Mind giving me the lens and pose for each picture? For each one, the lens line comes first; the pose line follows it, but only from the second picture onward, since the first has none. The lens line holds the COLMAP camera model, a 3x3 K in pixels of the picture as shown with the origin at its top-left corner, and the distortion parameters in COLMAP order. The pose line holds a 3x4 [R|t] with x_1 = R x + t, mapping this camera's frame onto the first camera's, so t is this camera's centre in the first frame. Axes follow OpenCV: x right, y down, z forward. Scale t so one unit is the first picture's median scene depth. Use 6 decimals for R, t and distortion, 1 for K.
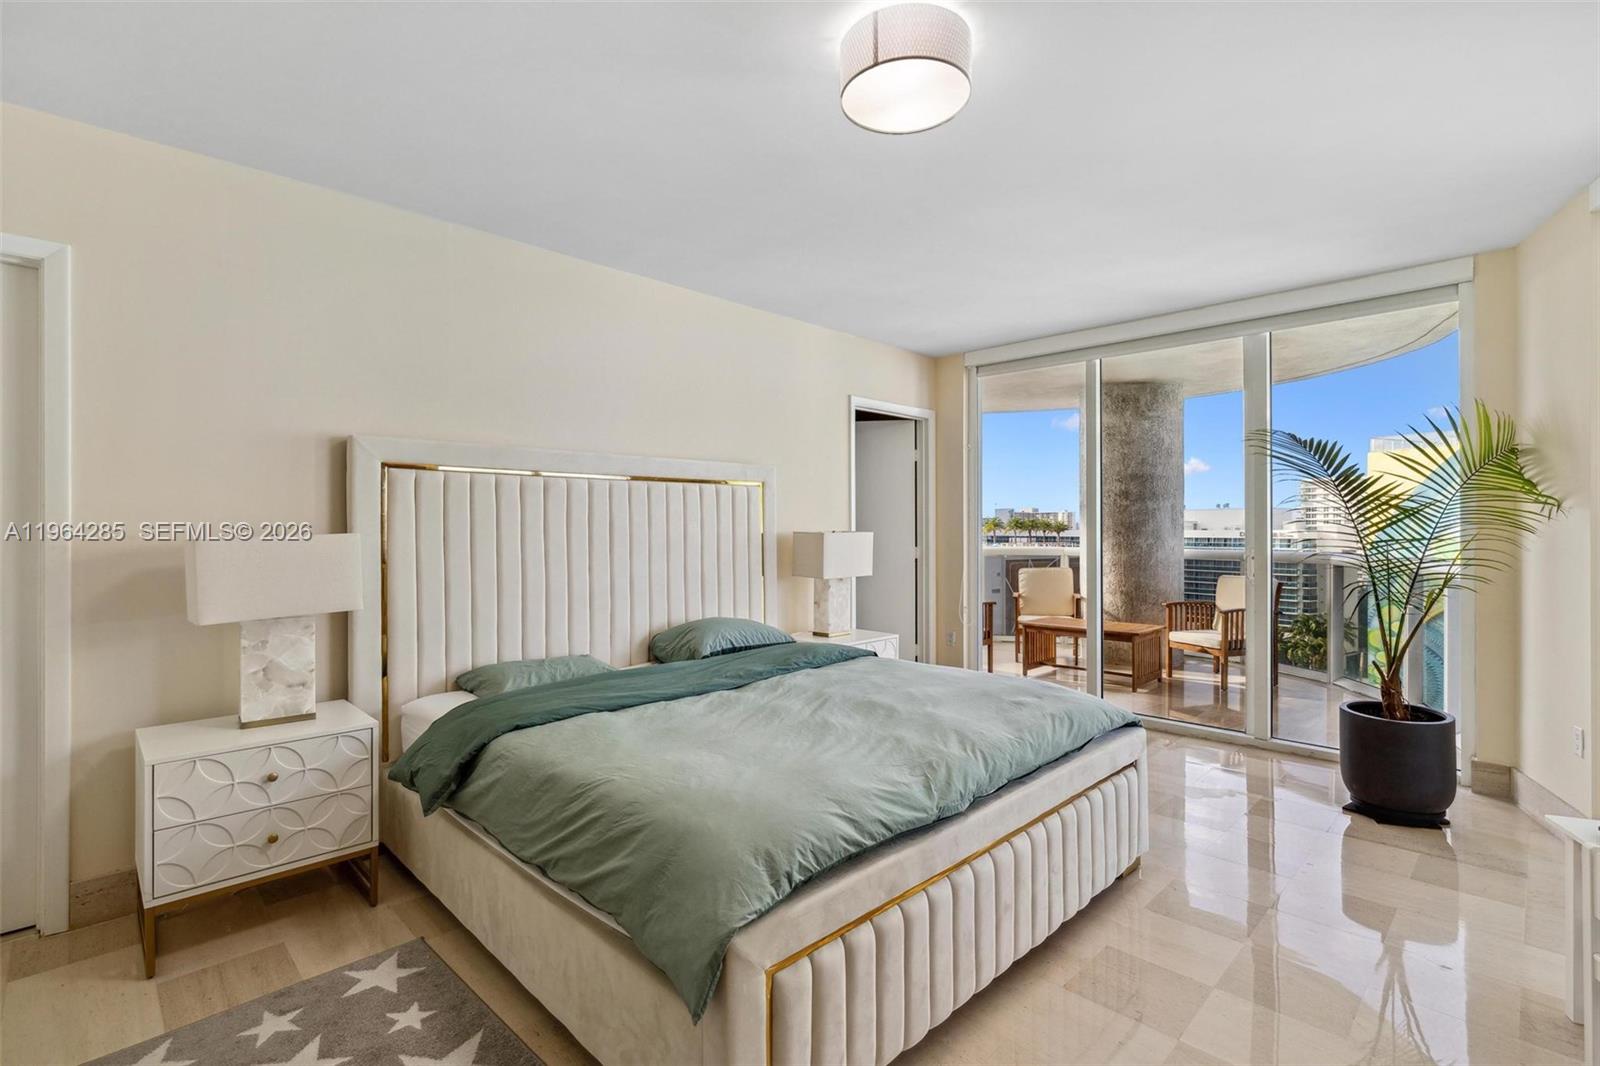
lens RADIAL K [[747.9, 0, 800.0], [0, 747.9, 533.0], [0, 0, 1]] dist [-0.001162, -0.000309]
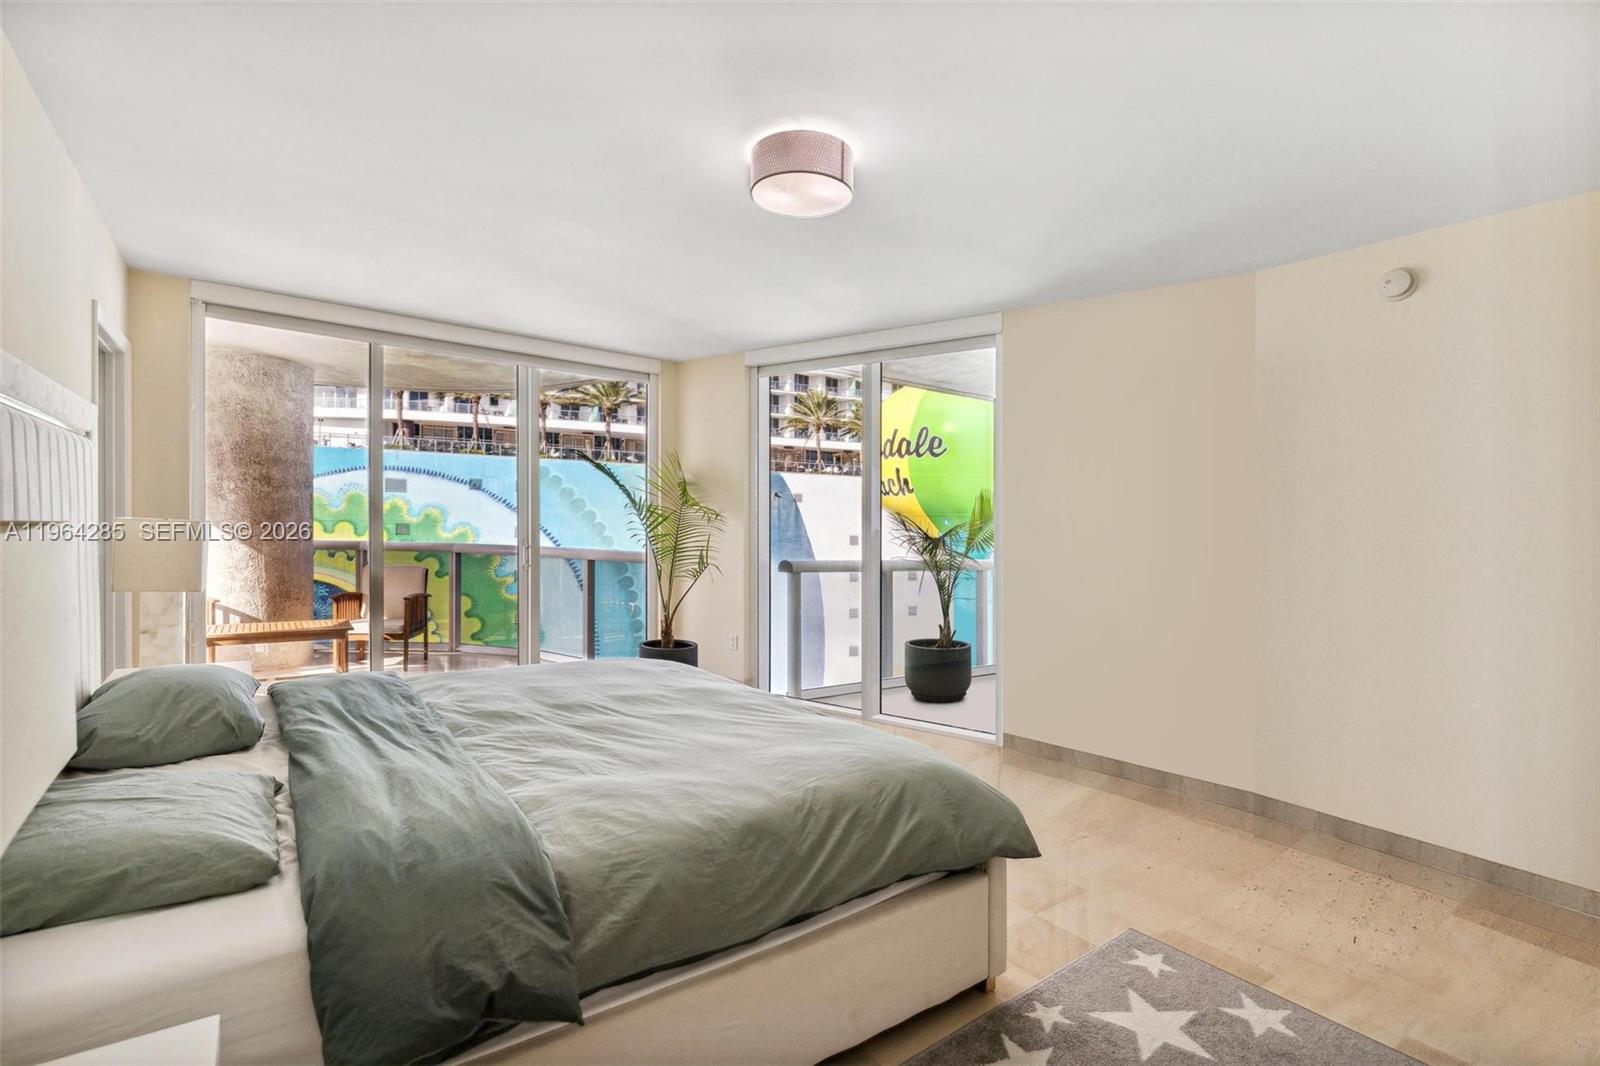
lens RADIAL K [[728.5, 0, 800.0], [0, 728.5, 533.0], [0, 0, 1]] dist [-0.000450, -0.000139]
pose [[0.172507, -0.002543, 0.985005, -0.850832], [-0.014625, 0.999880, 0.005142, -0.005996], [-0.984900, -0.015293, 0.172449, 0.612137]]
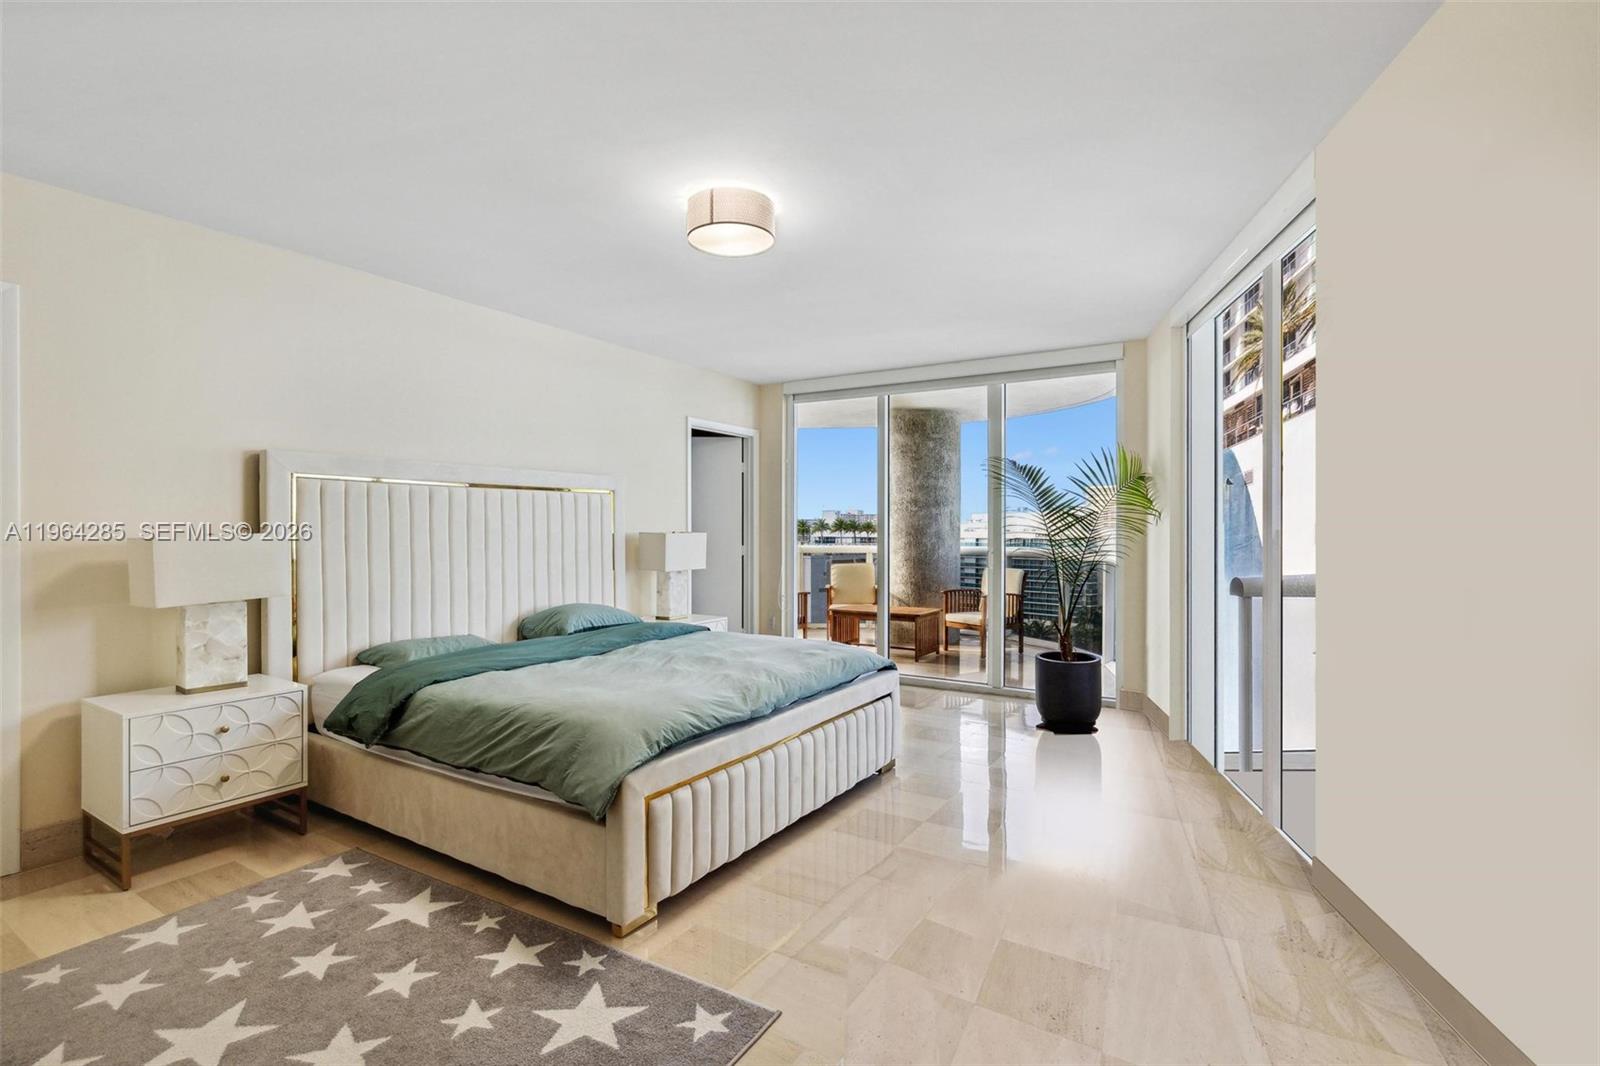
lens RADIAL K [[747.9, 0, 800.0], [0, 747.9, 533.0], [0, 0, 1]] dist [-0.001162, -0.000309]
pose [[0.974762, 0.001275, 0.223244, -0.044069], [-0.001026, 0.999999, -0.001232, 0.000678], [-0.223245, 0.000972, 0.974762, -0.376399]]
